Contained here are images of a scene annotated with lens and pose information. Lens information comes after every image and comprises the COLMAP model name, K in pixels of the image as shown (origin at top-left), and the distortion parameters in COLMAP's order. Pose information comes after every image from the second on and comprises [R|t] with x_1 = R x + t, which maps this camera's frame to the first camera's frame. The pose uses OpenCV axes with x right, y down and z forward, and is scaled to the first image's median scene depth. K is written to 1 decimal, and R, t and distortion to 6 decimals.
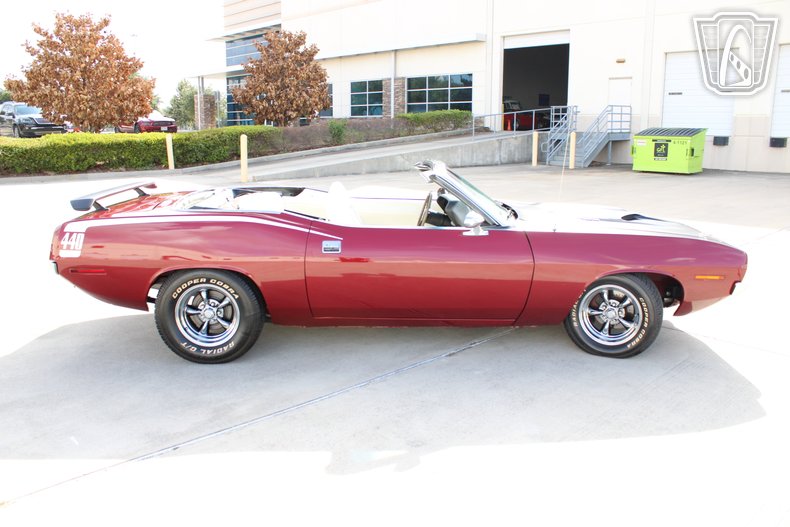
lens RADIAL K [[684.3, 0, 395.1], [0, 684.3, 264.4], [0, 0, 1]] dist [-0.161865, 0.146800]
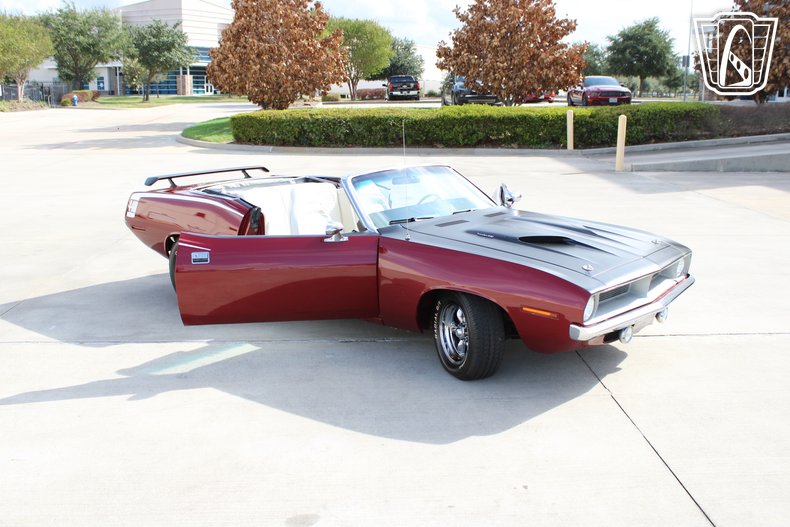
lens RADIAL K [[875.5, 0, 397.7], [0, 875.5, 262.1], [0, 0, 1]] dist [-0.076111, 0.027419]
pose [[0.750647, 0.133911, -0.646991, 0.256626], [-0.136543, 0.989547, 0.046393, -0.017884], [0.646440, 0.053518, 0.761085, -0.007482]]
